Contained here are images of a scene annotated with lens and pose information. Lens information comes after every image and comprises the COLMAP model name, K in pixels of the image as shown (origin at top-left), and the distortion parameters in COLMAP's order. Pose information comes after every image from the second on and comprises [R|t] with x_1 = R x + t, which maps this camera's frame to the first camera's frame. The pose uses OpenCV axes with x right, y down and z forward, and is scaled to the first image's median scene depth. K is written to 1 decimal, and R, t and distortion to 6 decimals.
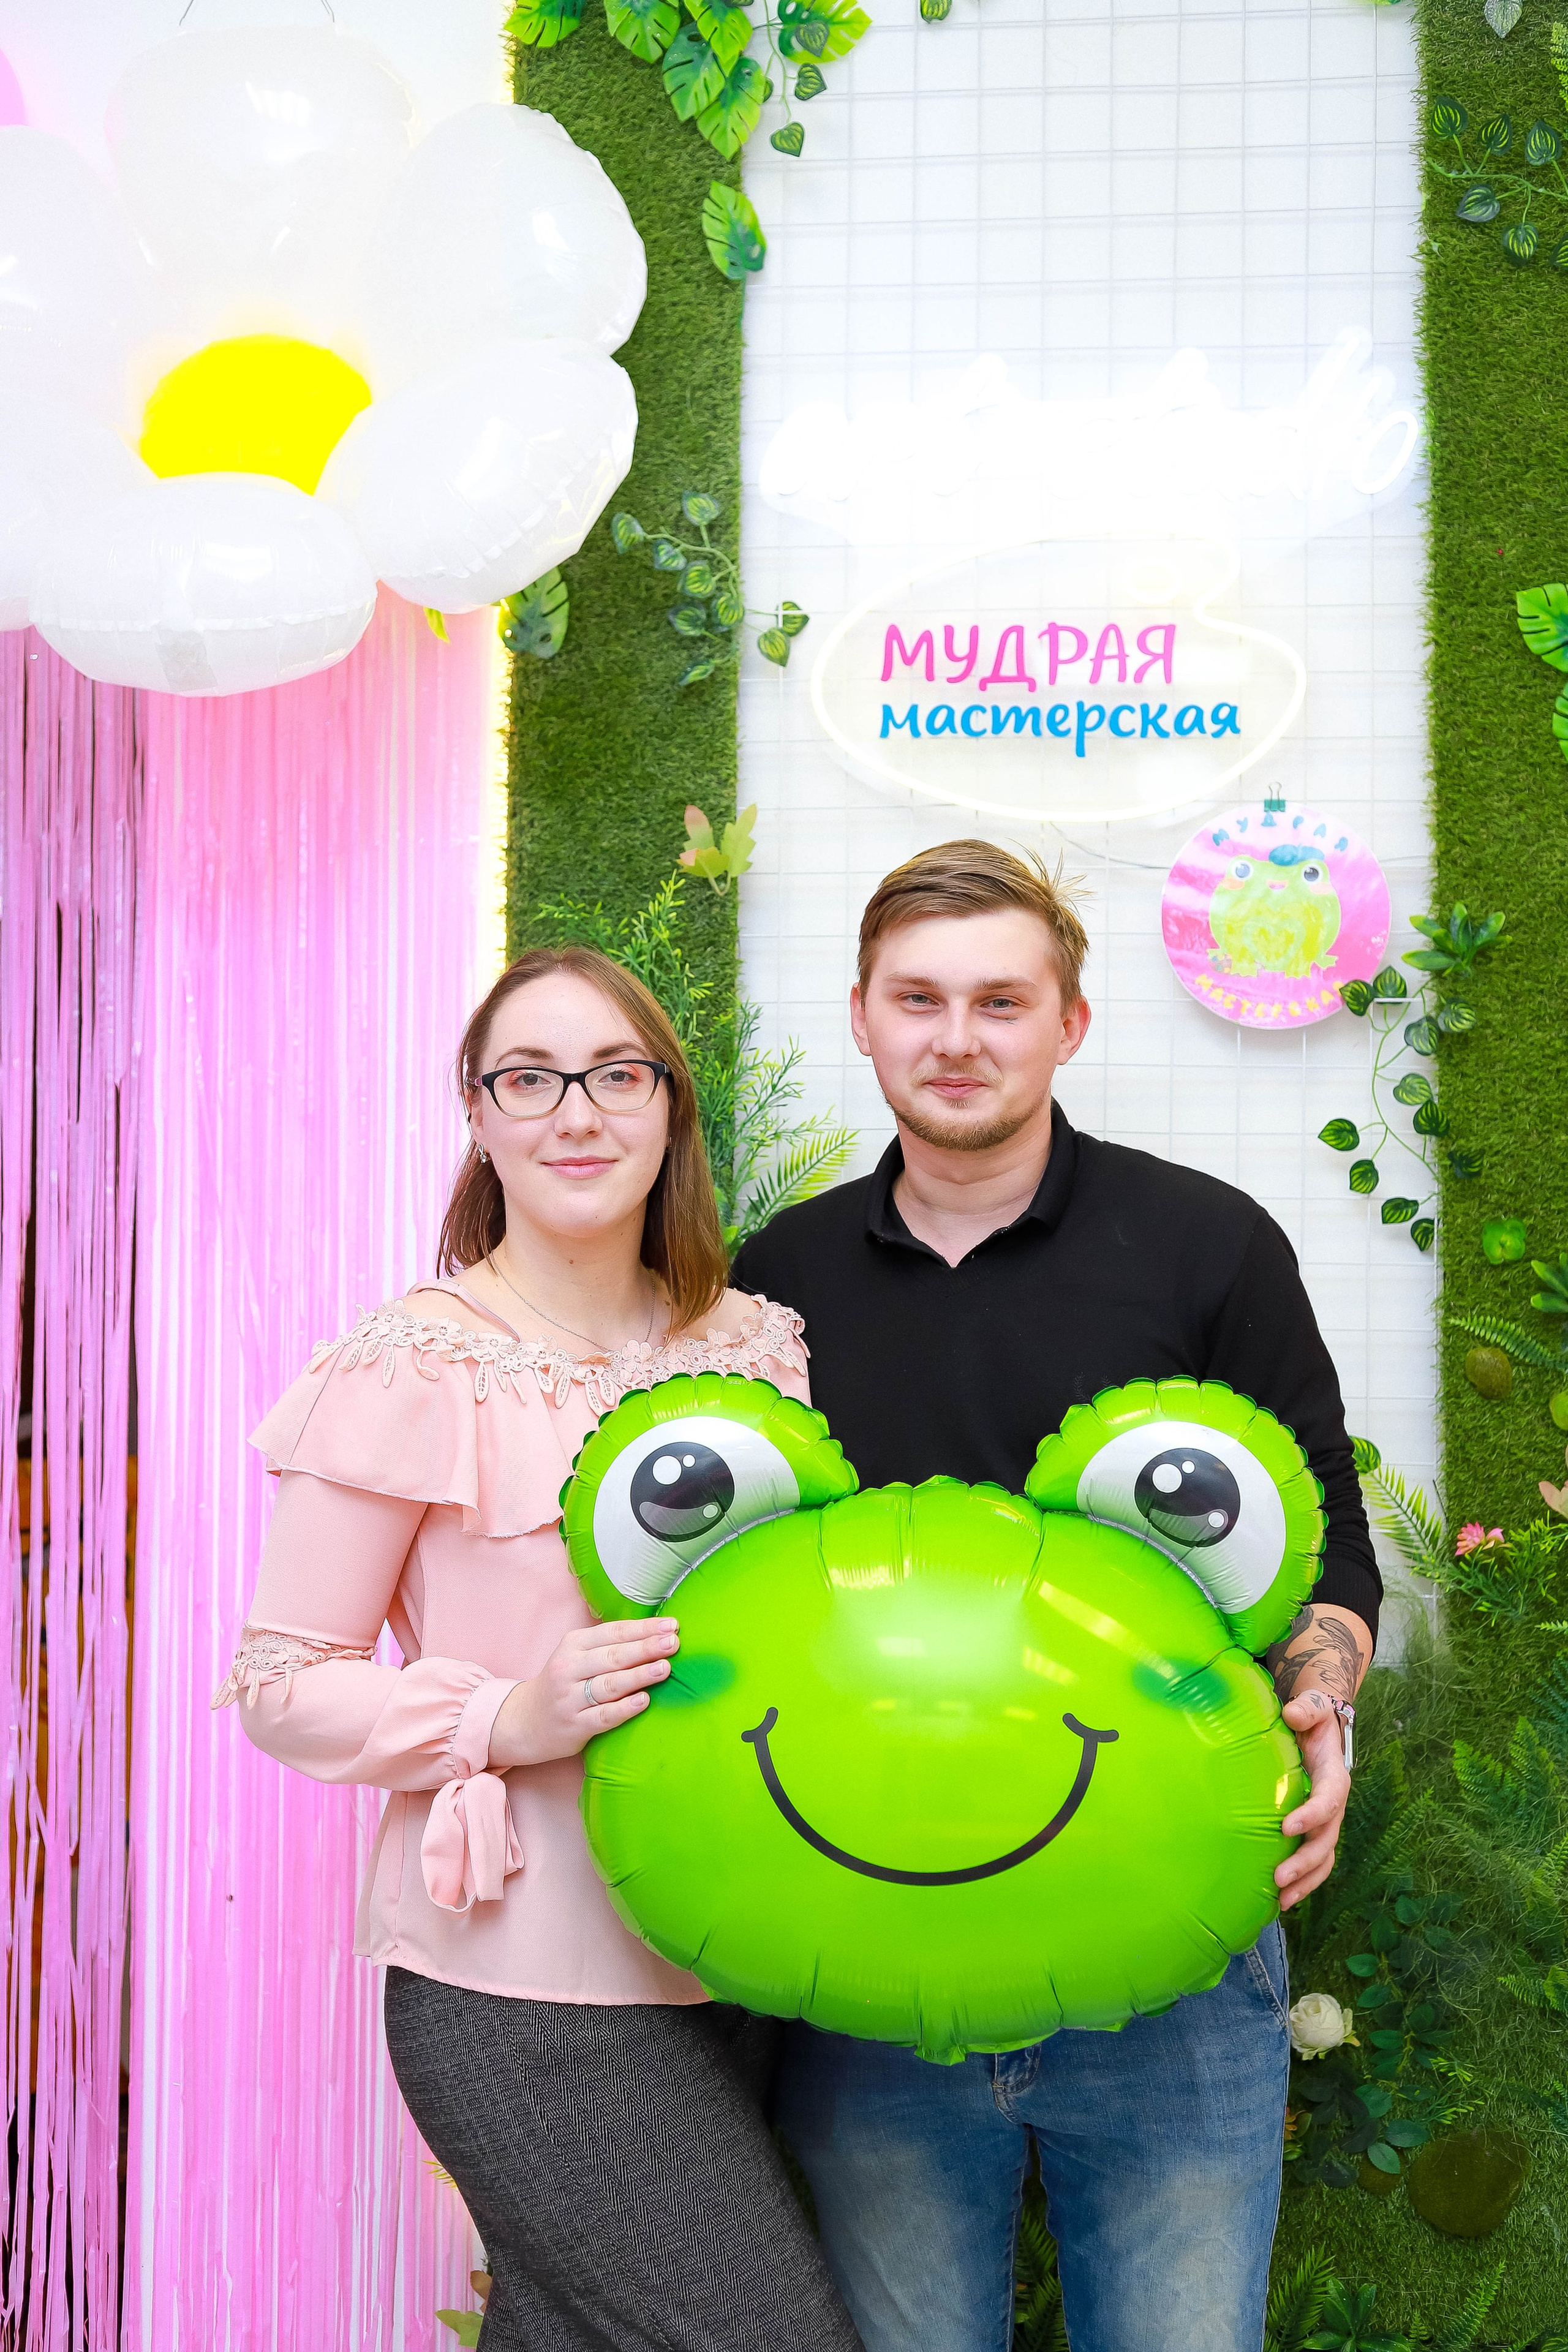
lens RADIAL K [[3542.2, 0, 810.7], [0, 3542.2, 1188.5], [0, 0, 1]] dist [0.054926, 0.000000]
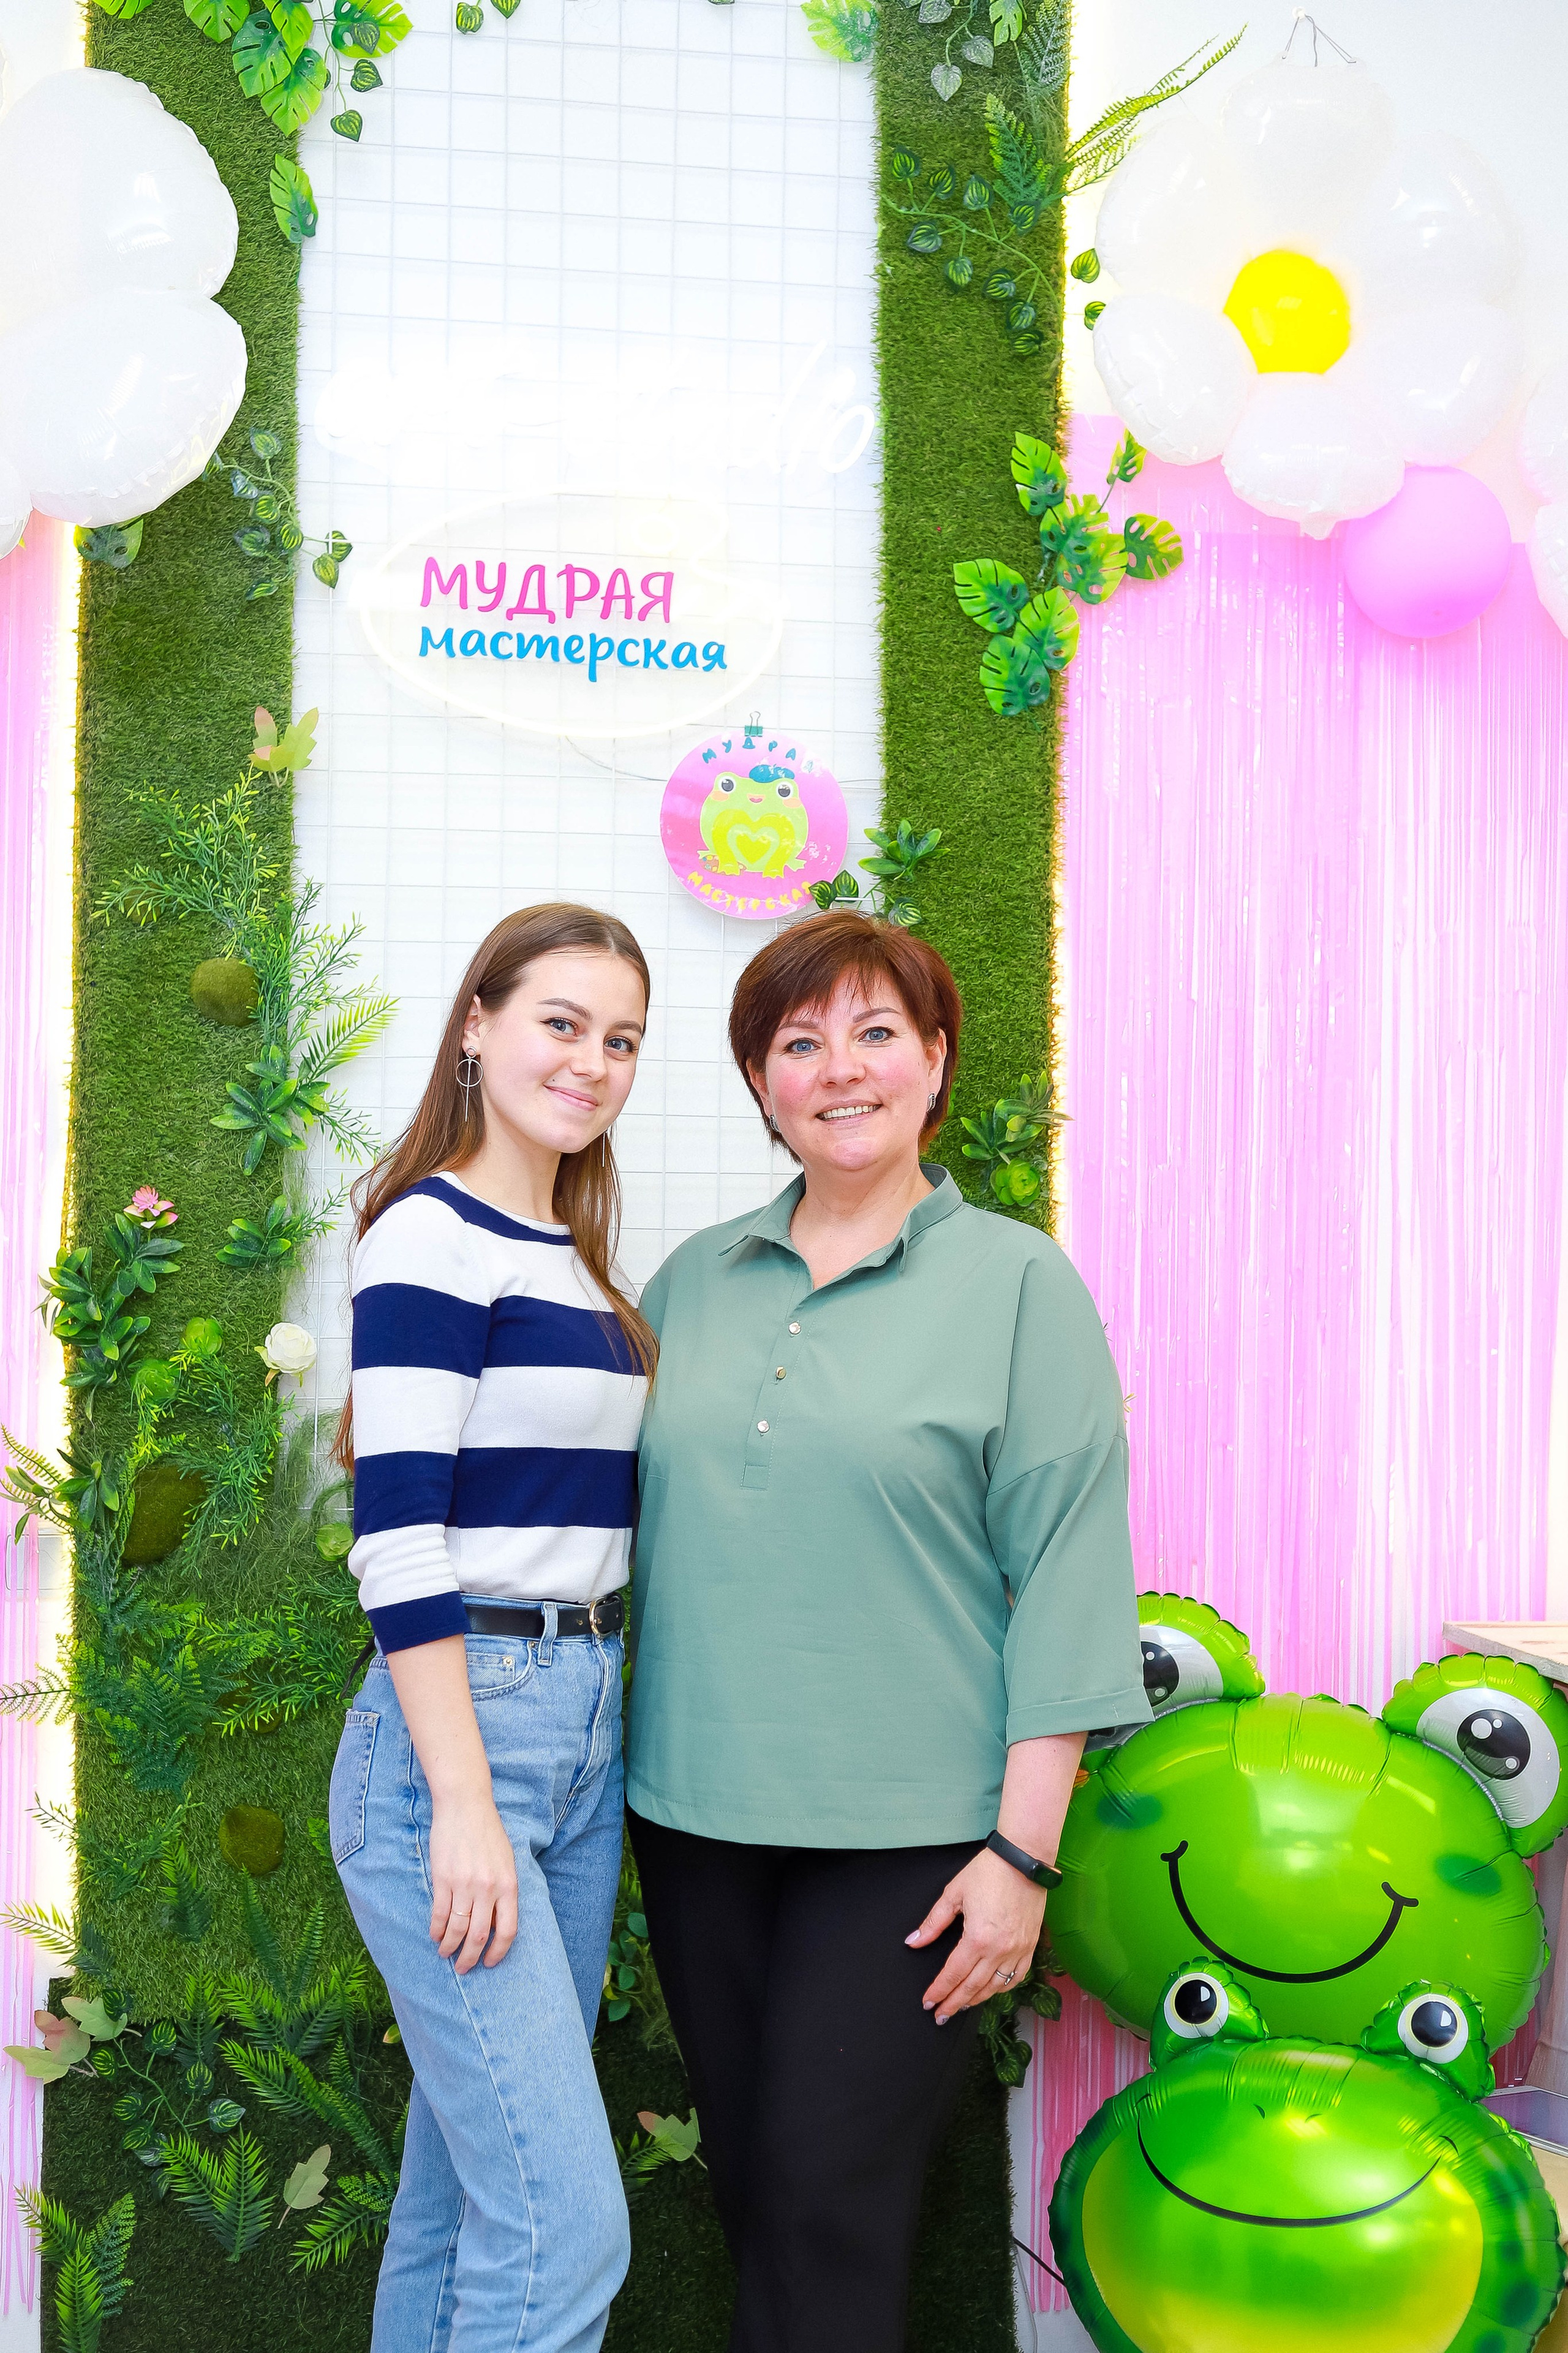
lens RADIAL K [[3543.4, 0, 816.3], [0, 3543.4, 1175.2], [0, 0, 1]] dist [0.054926, 0.000000]
pose [[0.954992, 0.007934, 0.296526, -0.198609], [-0.013371, 0.999778, 0.016311, 0.020595], [-0.296331, -0.019542, 0.954885, -0.139181]]
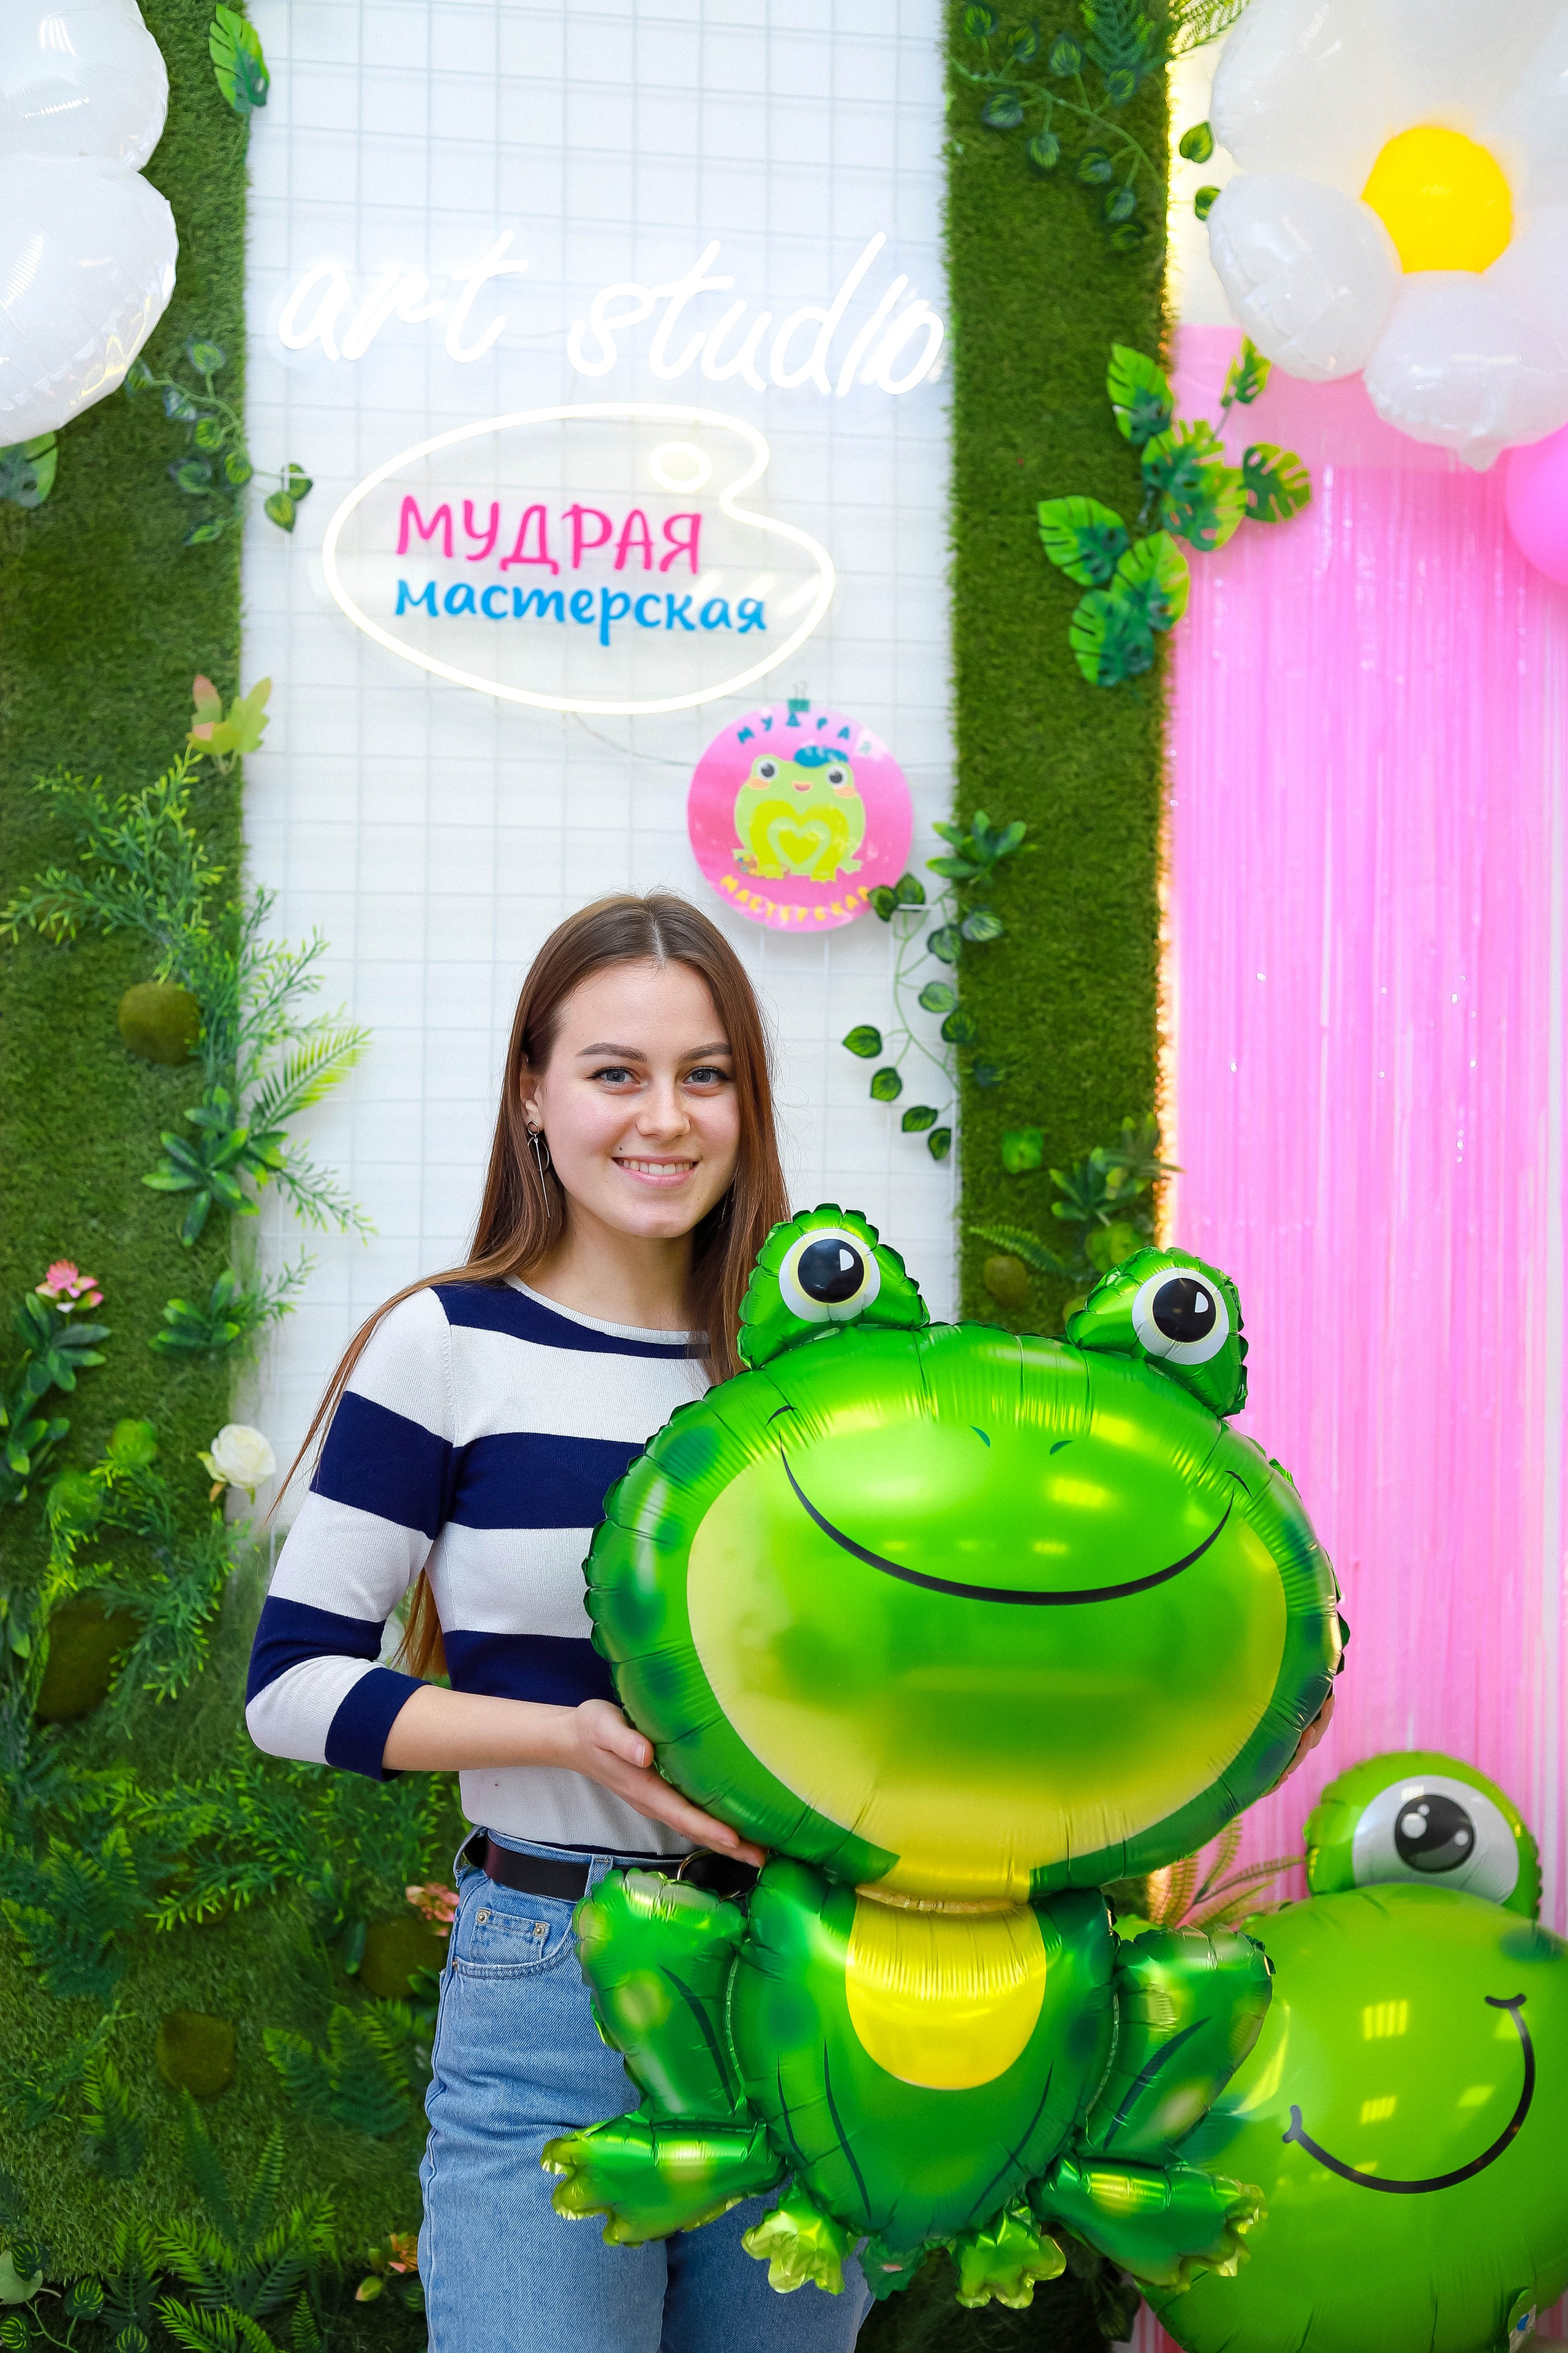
lens RADIAL K [[3543.4, 0, 819.3], [0, 3543.4, 1176.6], [0, 0, 1]] dist [0.054926, 0.000000]
pose [[0.954501, 0.004968, 0.298166, -0.155530], [-0.009504, 0.999860, 0.013763, 0.008895], [-0.298056, -0.015971, 0.954415, 0.059065]]
